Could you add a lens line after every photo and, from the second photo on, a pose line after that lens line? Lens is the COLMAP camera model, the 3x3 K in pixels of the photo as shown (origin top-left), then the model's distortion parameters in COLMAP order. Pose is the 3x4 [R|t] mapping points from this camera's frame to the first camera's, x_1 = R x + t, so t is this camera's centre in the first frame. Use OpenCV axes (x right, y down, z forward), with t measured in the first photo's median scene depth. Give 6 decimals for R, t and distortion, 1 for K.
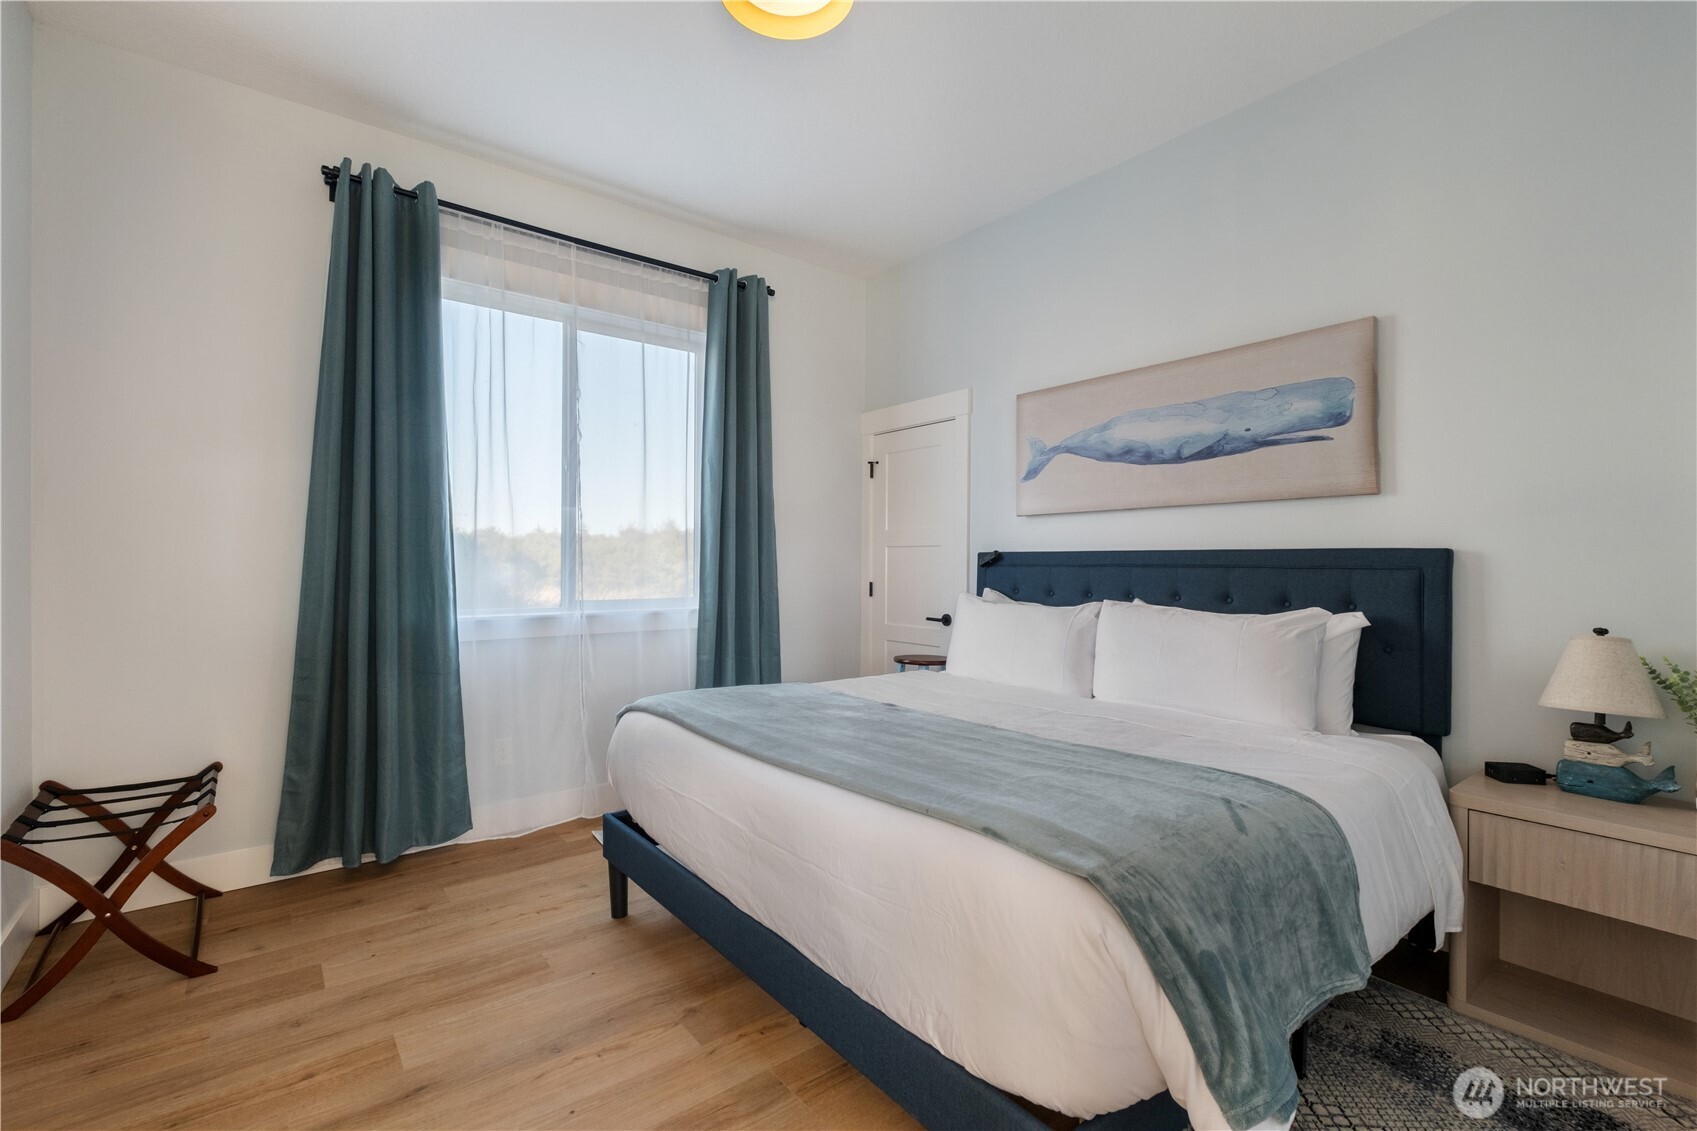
lens RADIAL K [[731.7, 0, 843.3], [0, 731.7, 560.4], [0, 0, 1]] dist [-0.000297, -0.003310]
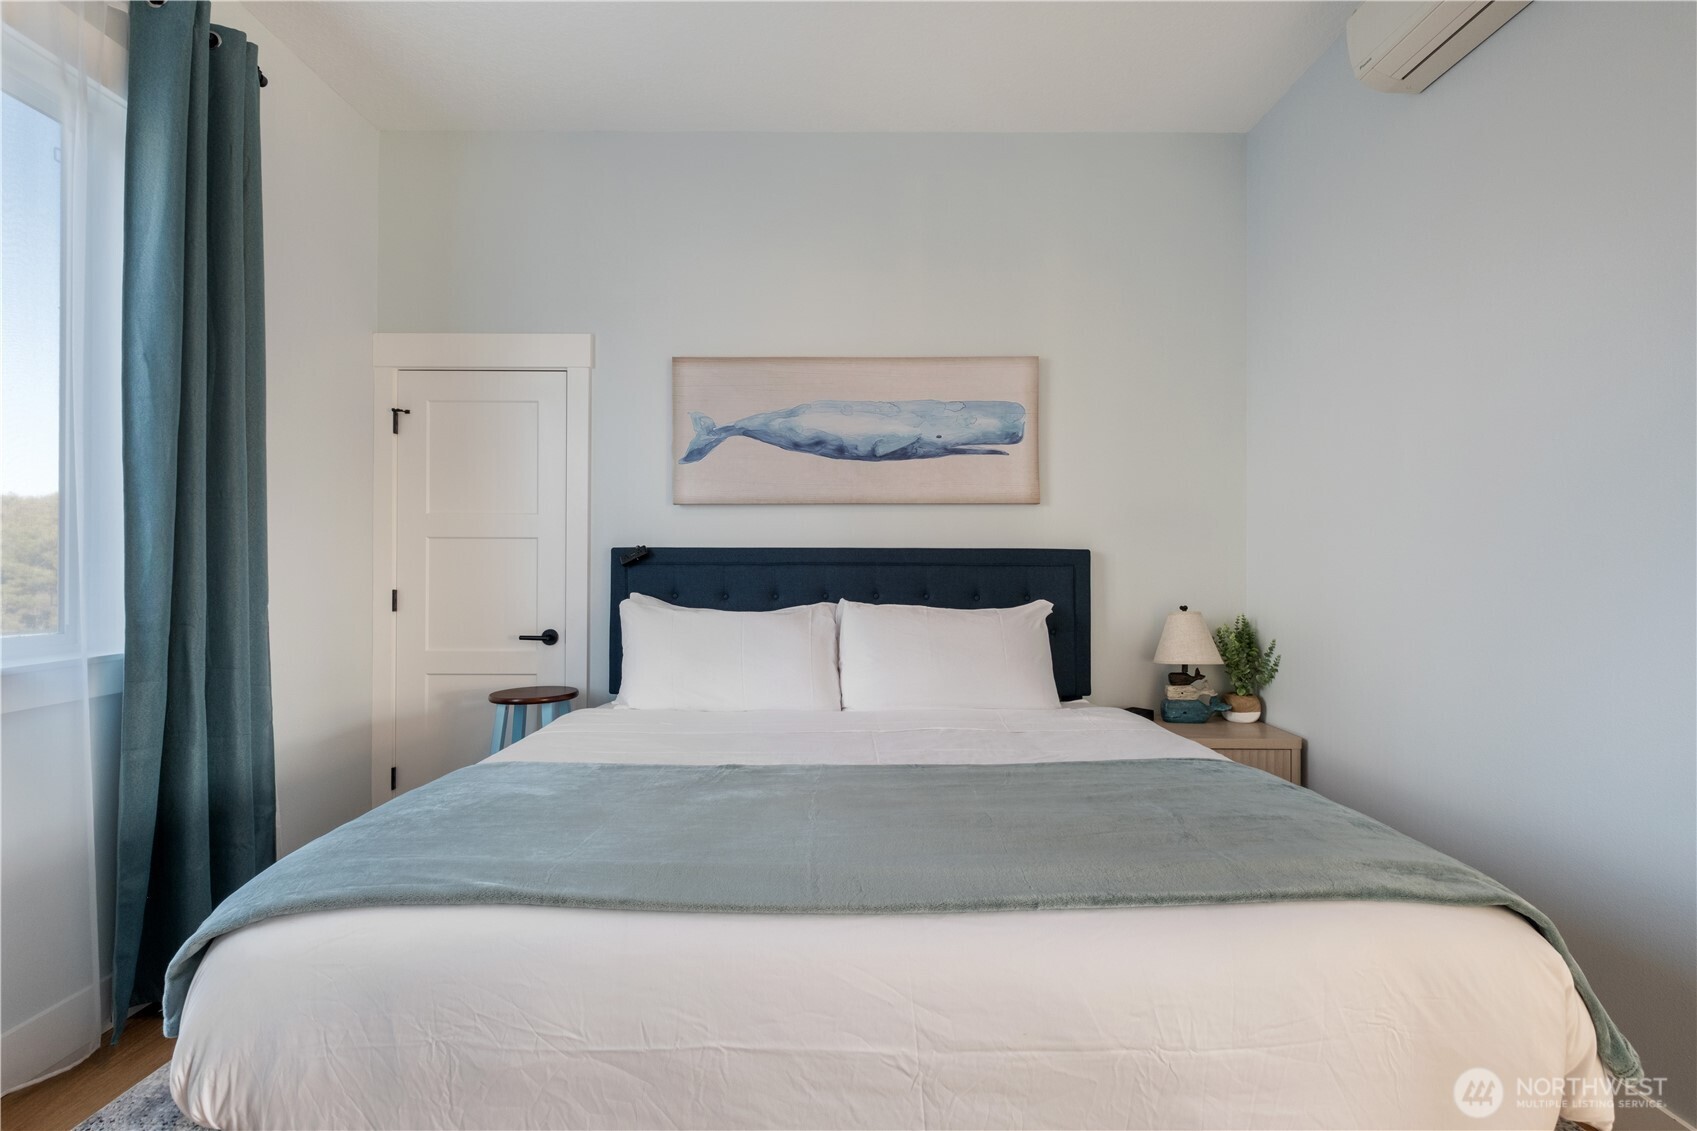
lens RADIAL K [[731.7, 0, 843.3], [0, 731.7, 560.4], [0, 0, 1]] dist [-0.000297, -0.003310]
pose [[0.628649, -0.001874, 0.777687, -0.350485], [-0.002275, 0.999988, 0.004248, -0.001554], [-0.777686, -0.004440, 0.628637, 0.412275]]
